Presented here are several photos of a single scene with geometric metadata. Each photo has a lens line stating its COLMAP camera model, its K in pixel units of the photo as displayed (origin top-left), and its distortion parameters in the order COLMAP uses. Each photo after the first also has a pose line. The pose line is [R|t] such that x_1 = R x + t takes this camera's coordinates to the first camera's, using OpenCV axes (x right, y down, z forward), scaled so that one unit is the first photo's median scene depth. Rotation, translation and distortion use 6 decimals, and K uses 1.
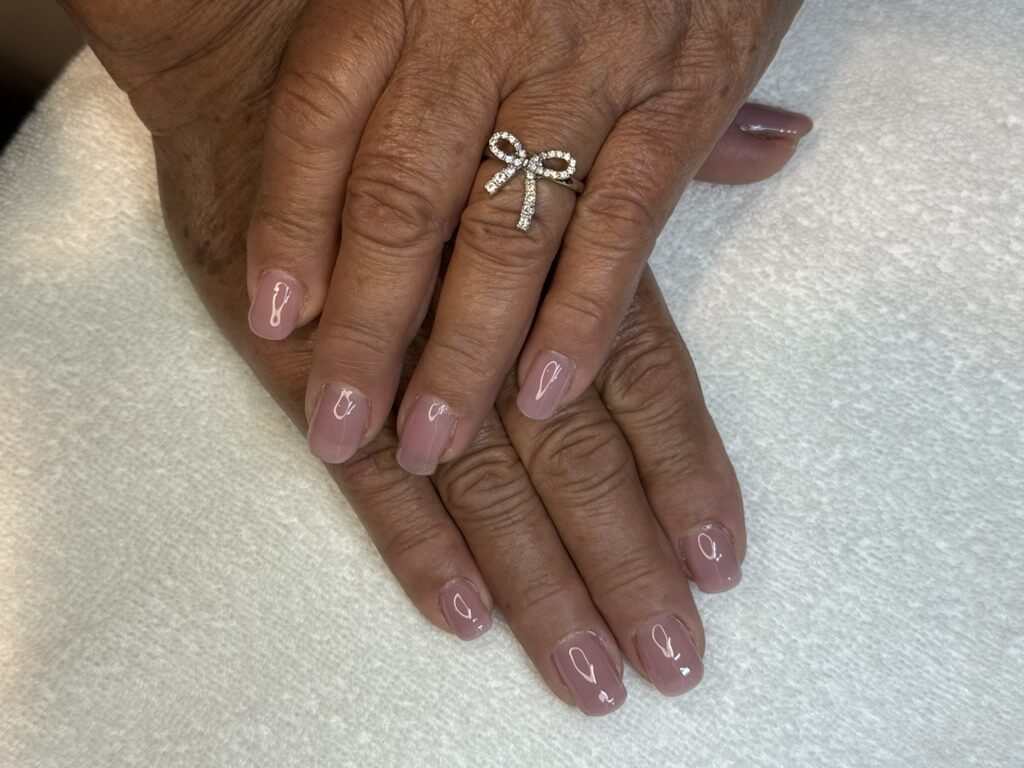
lens RADIAL K [[1583.1, 0, 510.3], [0, 1583.1, 385.6], [0, 0, 1]] dist [0.047197, 0.000000]
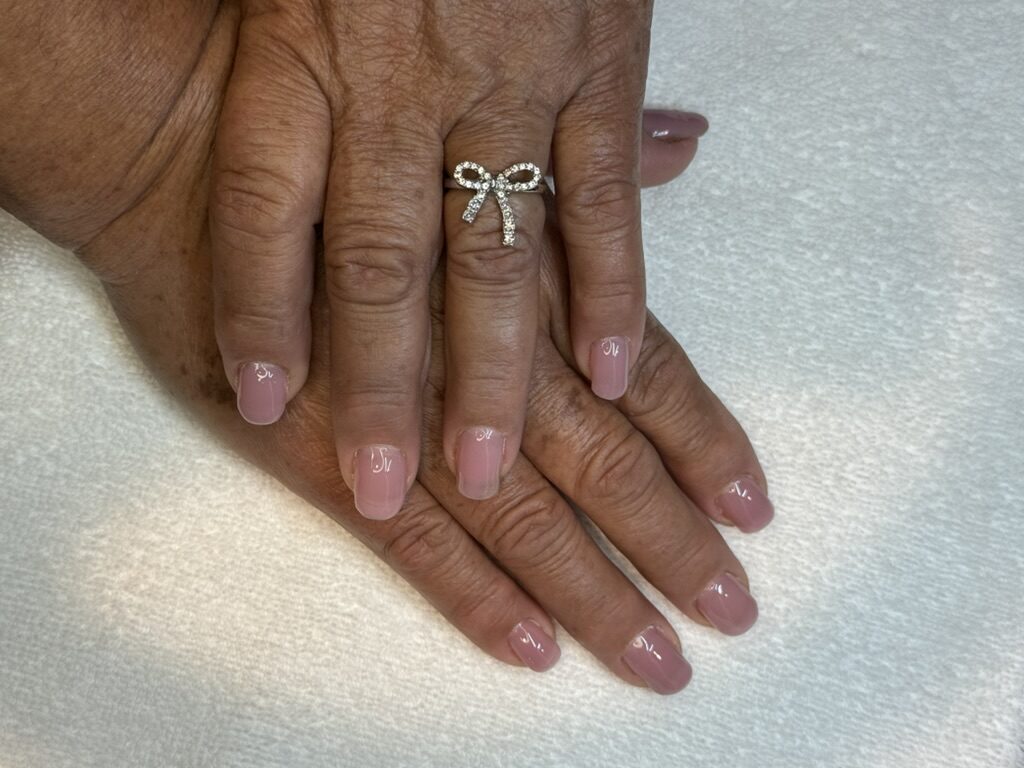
lens RADIAL K [[1583.1, 0, 513.0], [0, 1583.1, 382.1], [0, 0, 1]] dist [0.047197, 0.000000]
pose [[0.942534, -0.283481, 0.176831, -0.180374], [0.256877, 0.953272, 0.159019, -0.196318], [-0.213646, -0.104457, 0.971310, -0.029137]]
